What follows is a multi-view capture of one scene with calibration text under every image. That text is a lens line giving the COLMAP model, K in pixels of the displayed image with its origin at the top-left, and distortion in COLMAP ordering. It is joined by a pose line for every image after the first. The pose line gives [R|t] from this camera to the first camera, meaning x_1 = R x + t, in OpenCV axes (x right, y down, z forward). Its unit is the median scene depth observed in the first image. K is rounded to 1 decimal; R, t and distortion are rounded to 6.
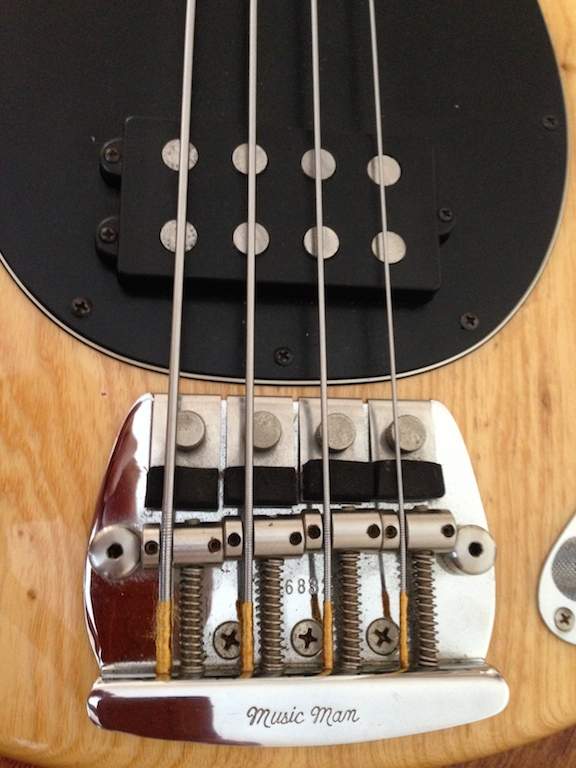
lens RADIAL K [[766.0, 0, 288.1], [0, 766.0, 406.8], [0, 0, 1]] dist [0.137789, -0.308914]
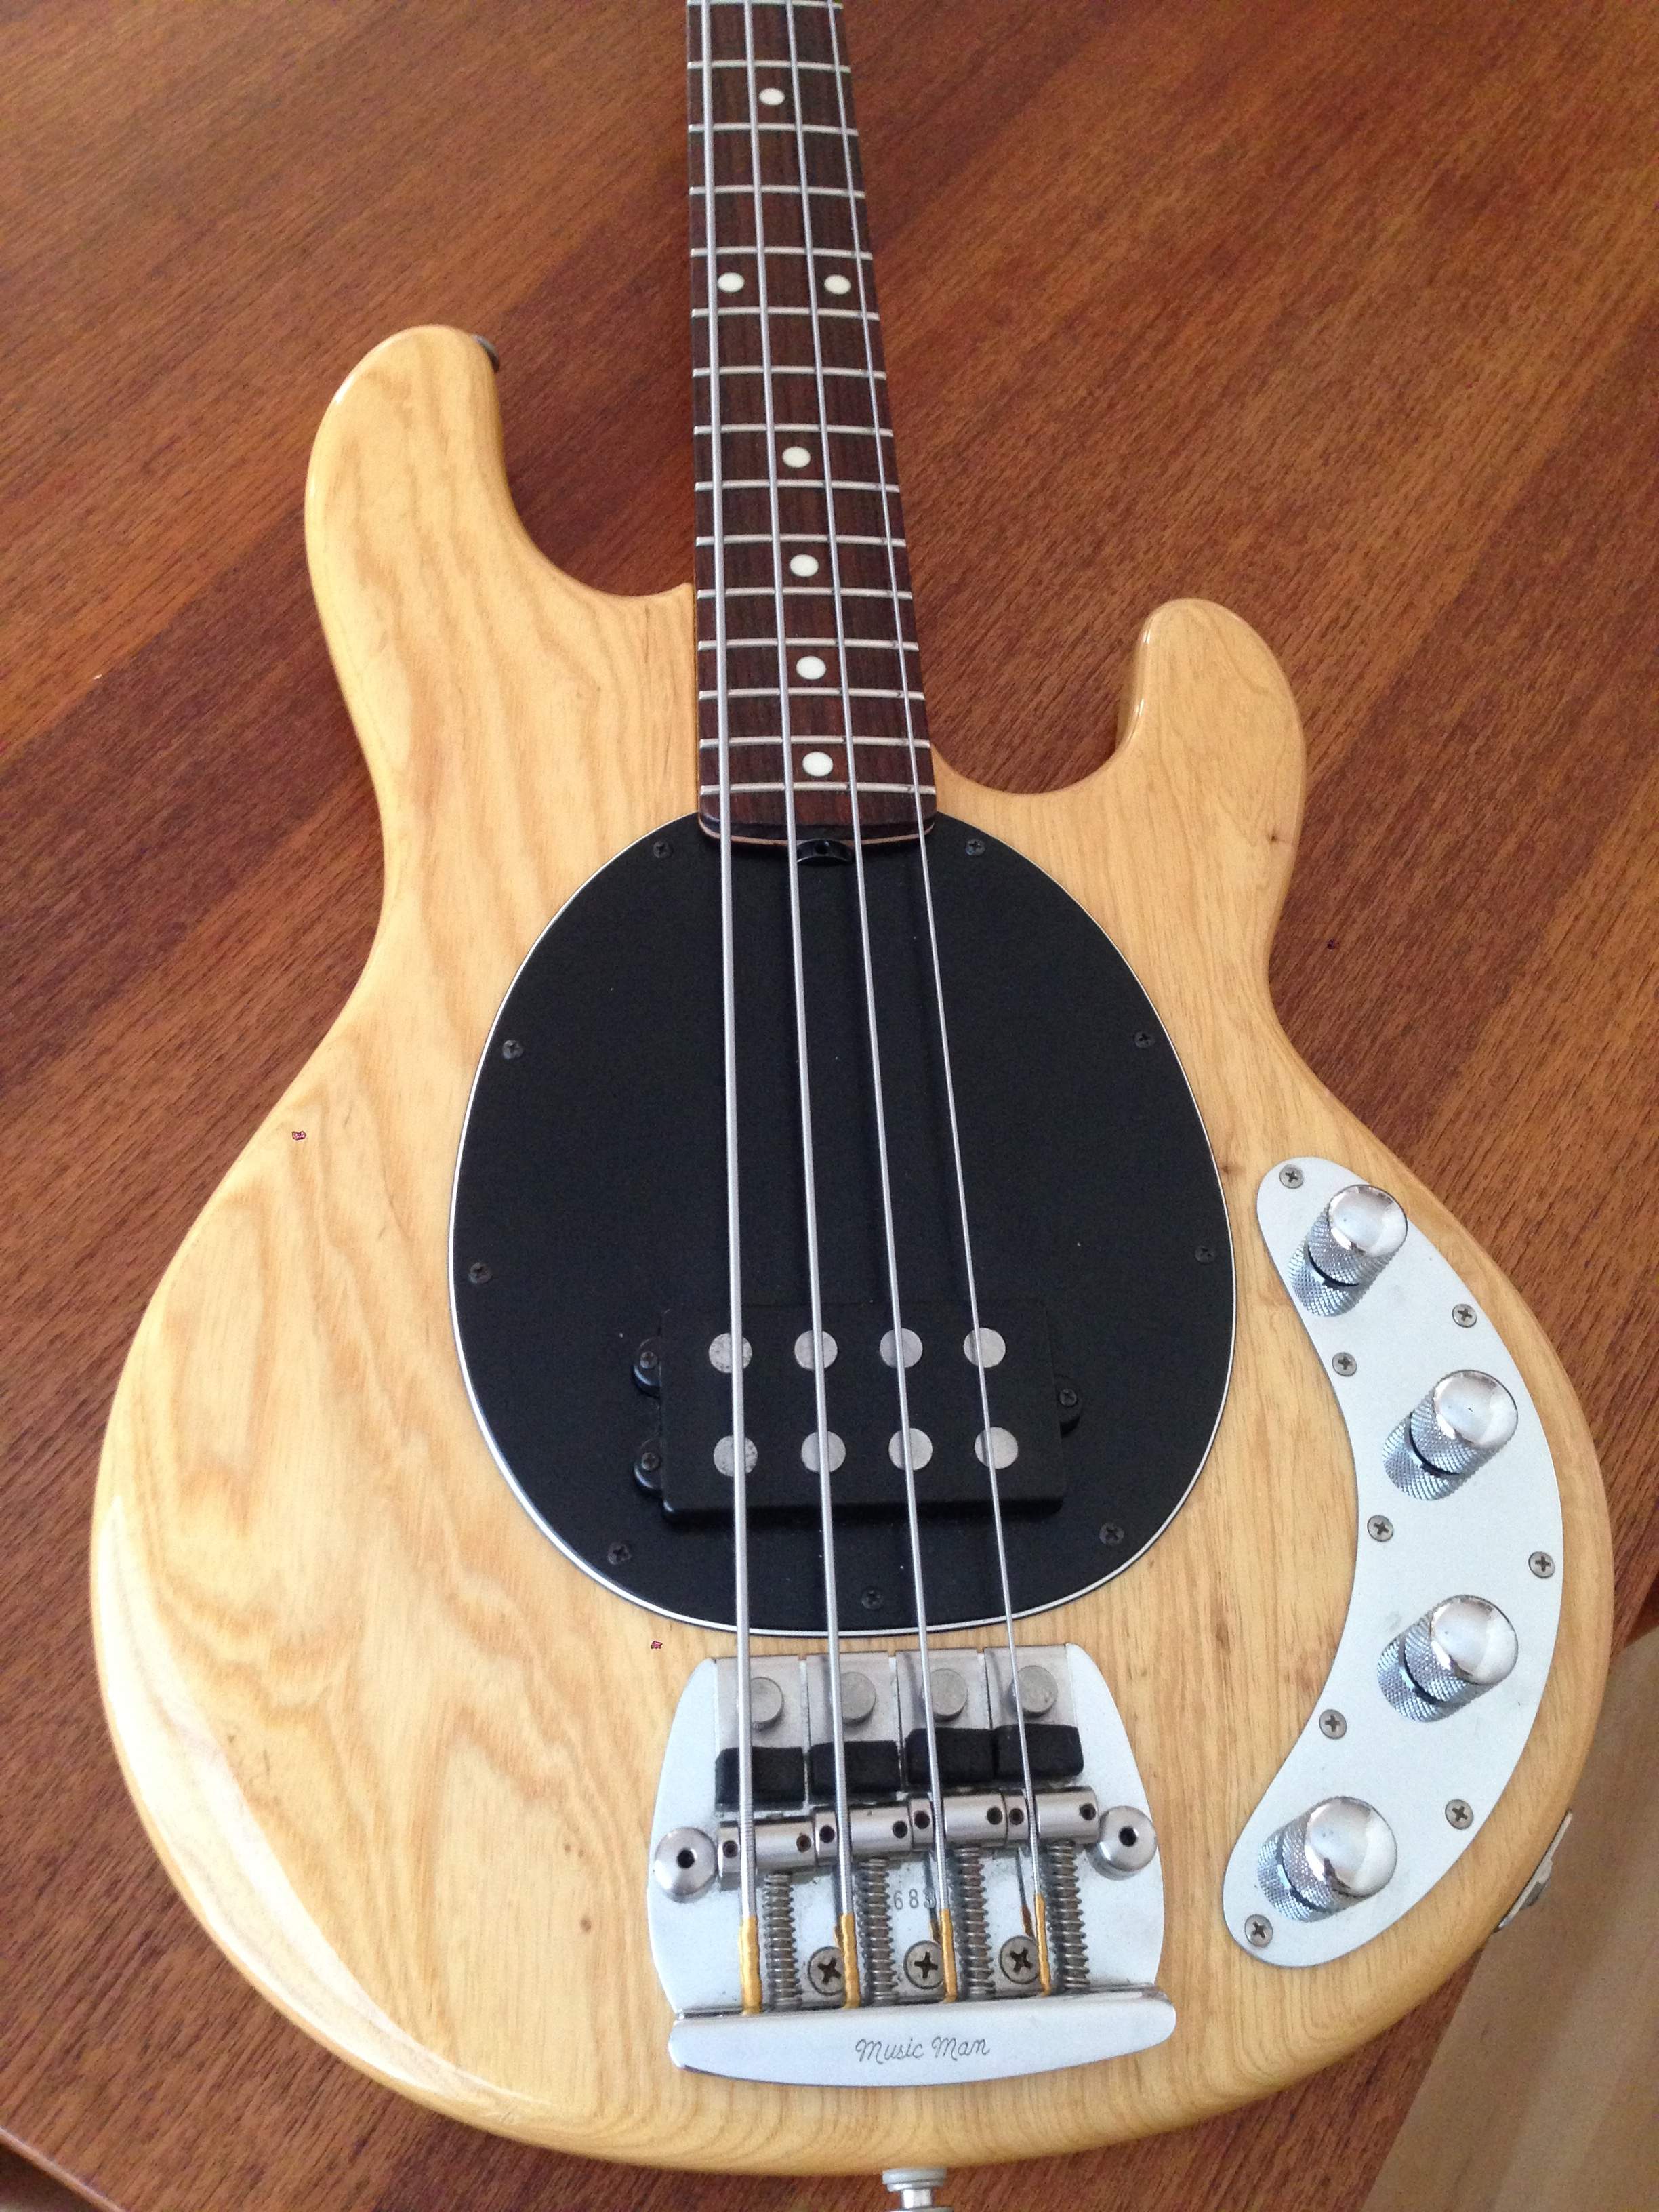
lens RADIAL K [[2323.3, 0, 802.9], [0, 2323.3, 1014.0], [0, 0, 1]] dist [0.073685, -0.014264]
pose [[0.995640, -0.078367, -0.050592, 0.093830], [0.061625, 0.959775, -0.273926, 0.011449], [0.070024, 0.269614, 0.960419, -1.532402]]
